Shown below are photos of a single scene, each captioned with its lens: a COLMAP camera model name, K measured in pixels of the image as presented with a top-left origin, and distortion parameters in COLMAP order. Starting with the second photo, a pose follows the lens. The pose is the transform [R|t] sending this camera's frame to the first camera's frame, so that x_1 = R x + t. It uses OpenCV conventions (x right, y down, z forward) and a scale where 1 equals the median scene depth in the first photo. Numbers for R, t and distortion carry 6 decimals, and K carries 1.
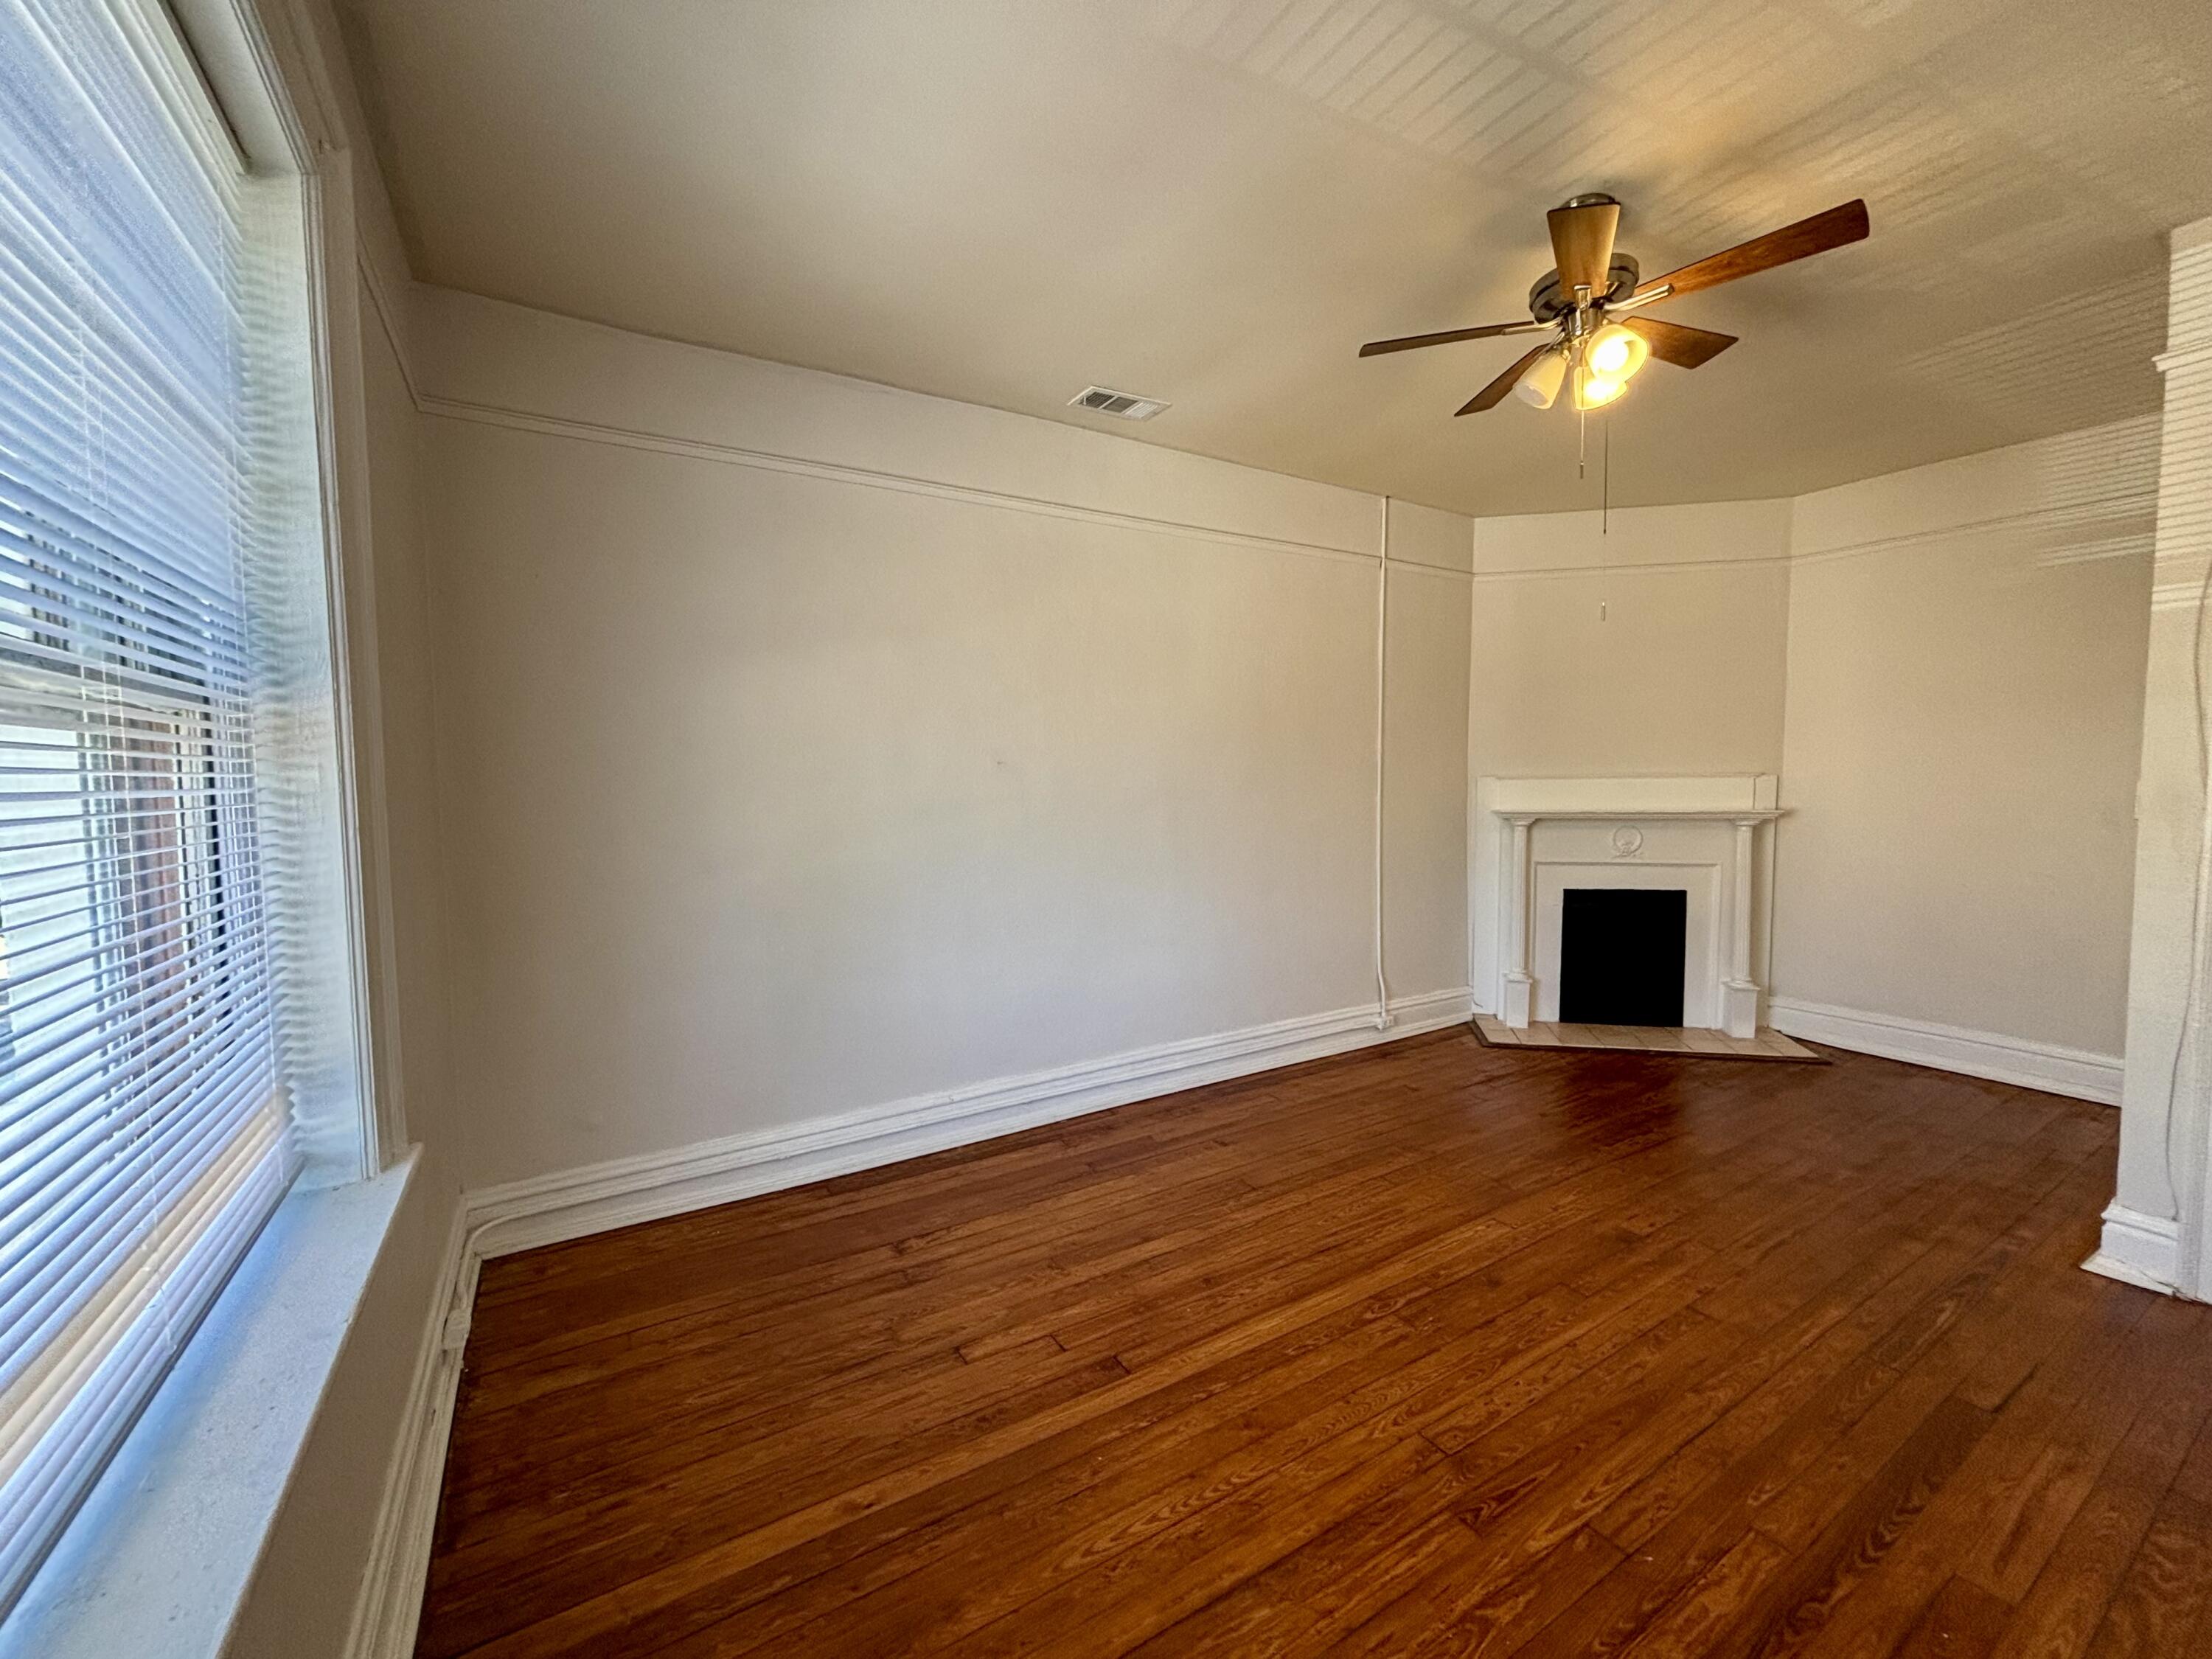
lens RADIAL K [[895.2, 0, 1117.2], [0, 895.2, 819.1], [0, 0, 1]] dist [0.002120, -0.000135]
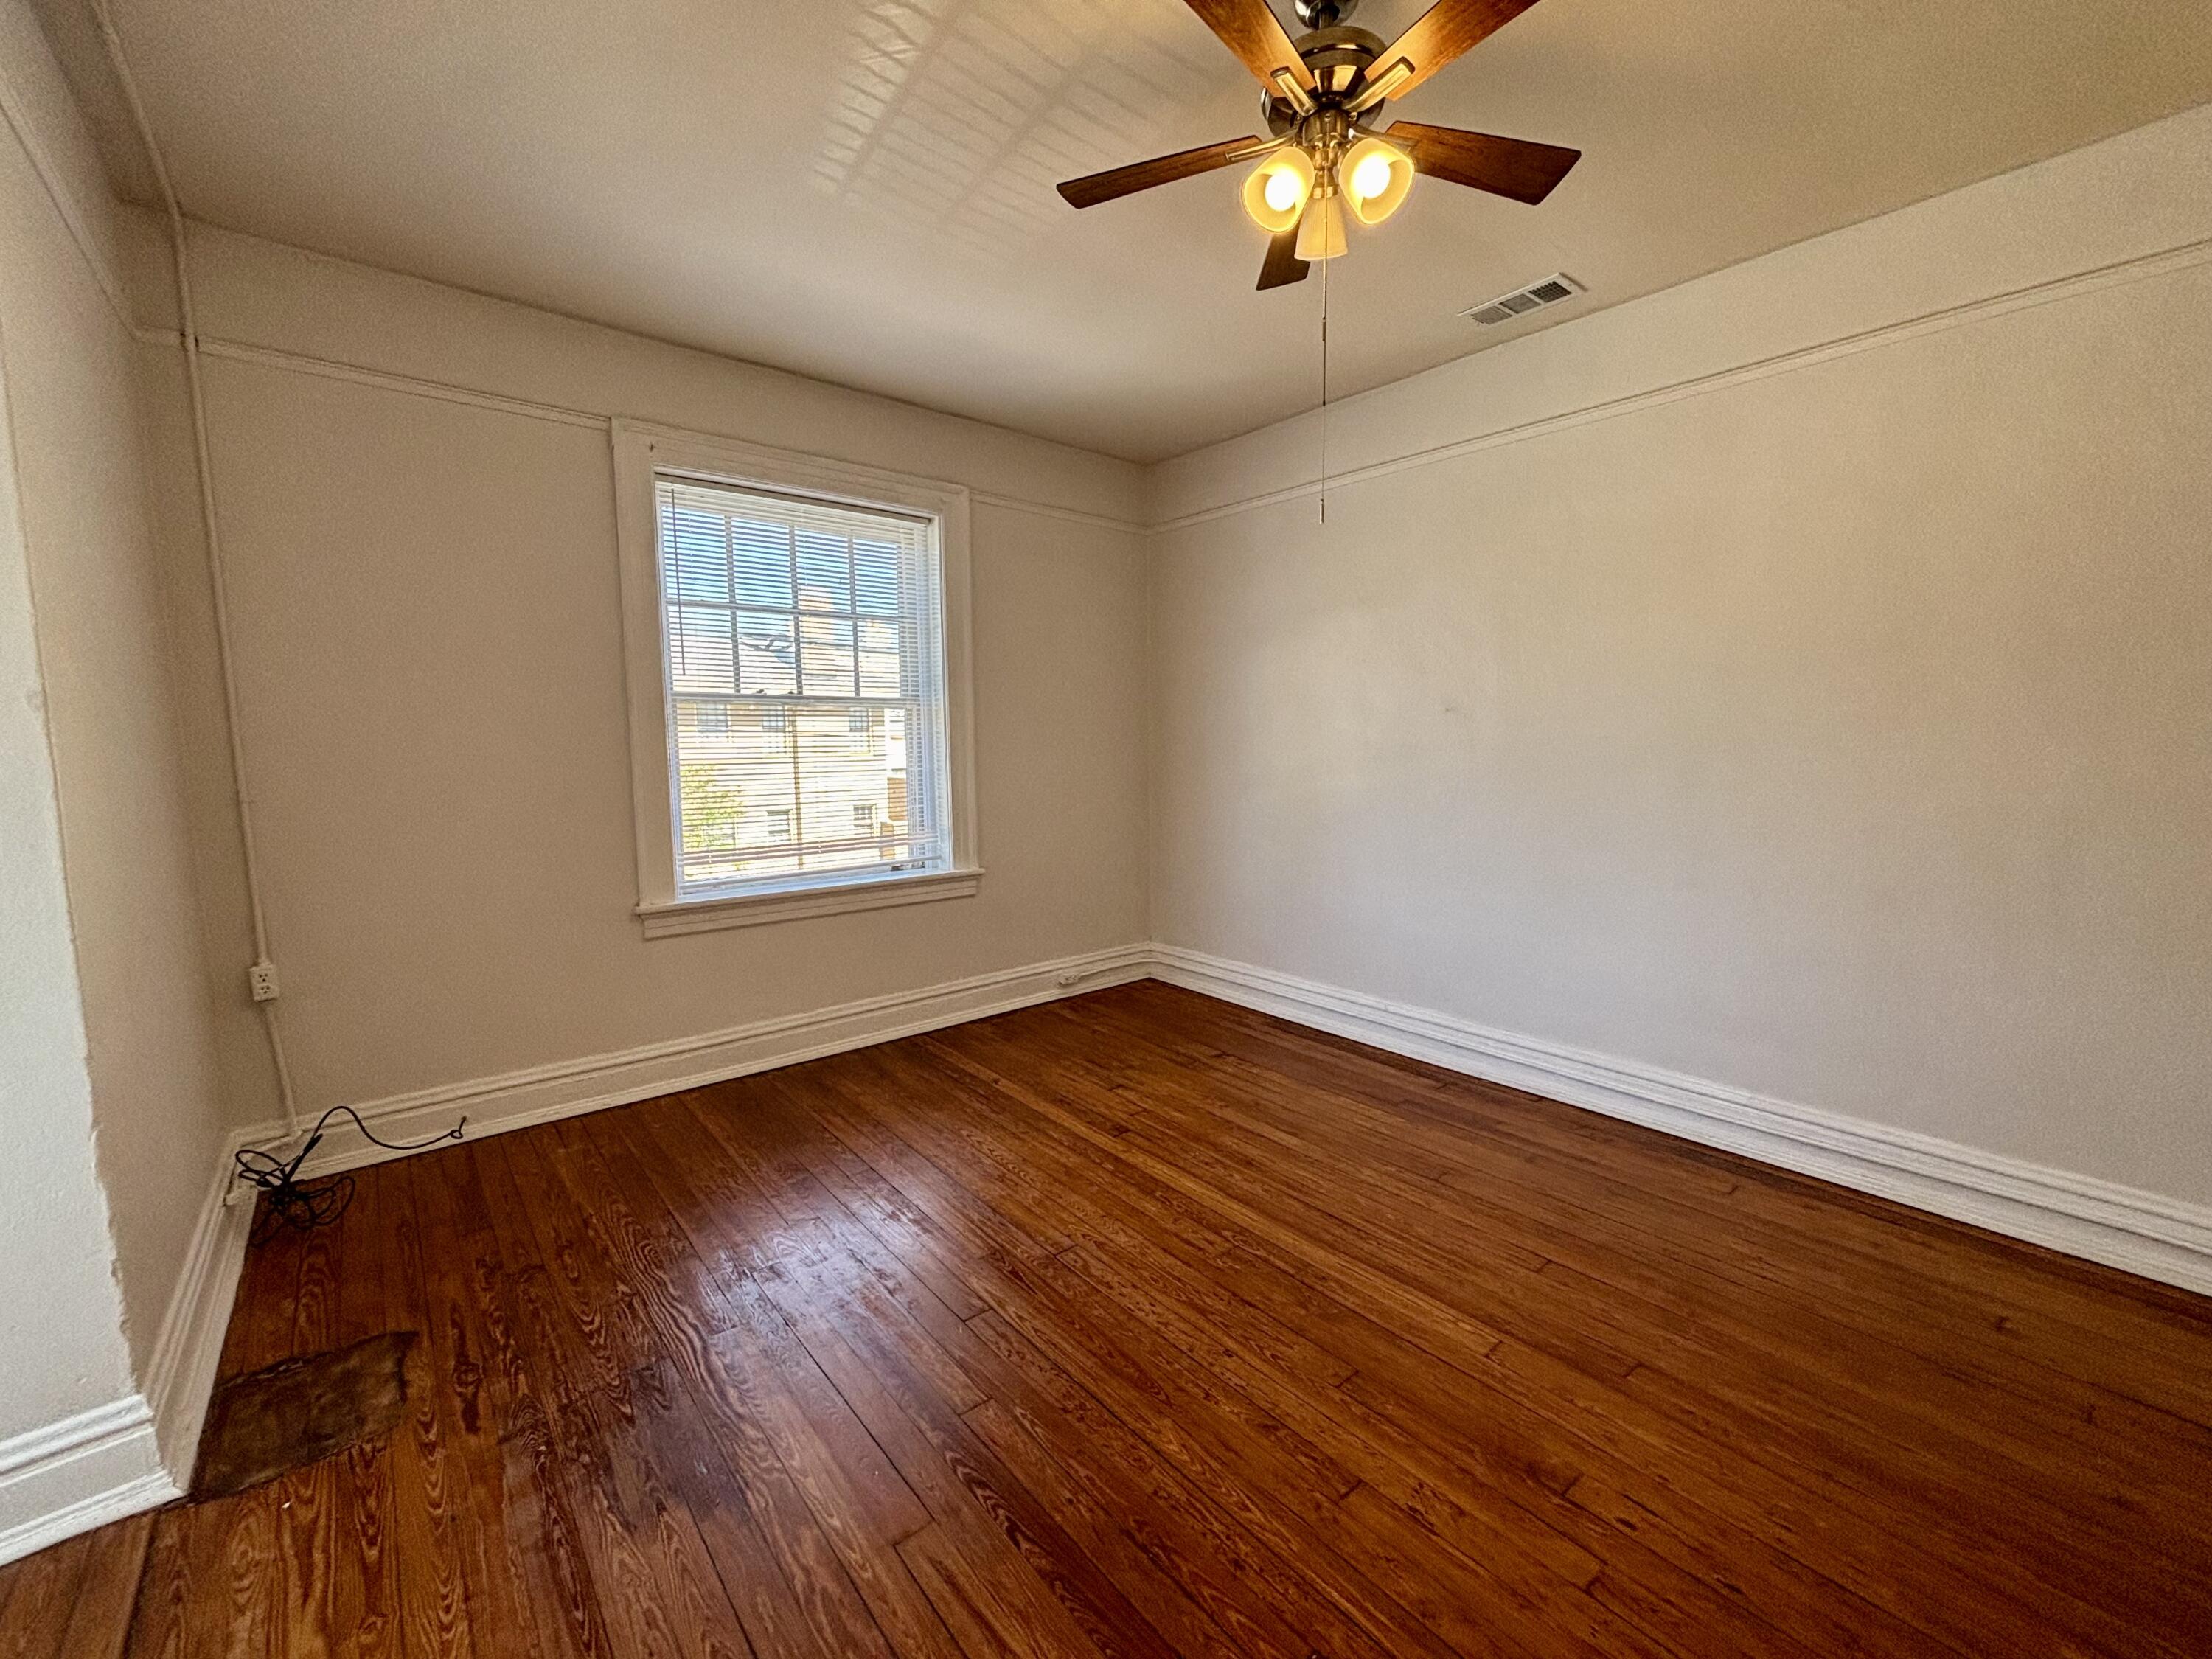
lens RADIAL K [[895.2, 0, 1122.7], [0, 895.2, 832.3], [0, 0, 1]] dist [0.002120, -0.000135]
pose [[0.148235, 0.114913, -0.982253, 1.034093], [-0.048229, 0.992884, 0.108879, -0.022265], [0.987775, 0.031233, 0.152723, 0.579501]]
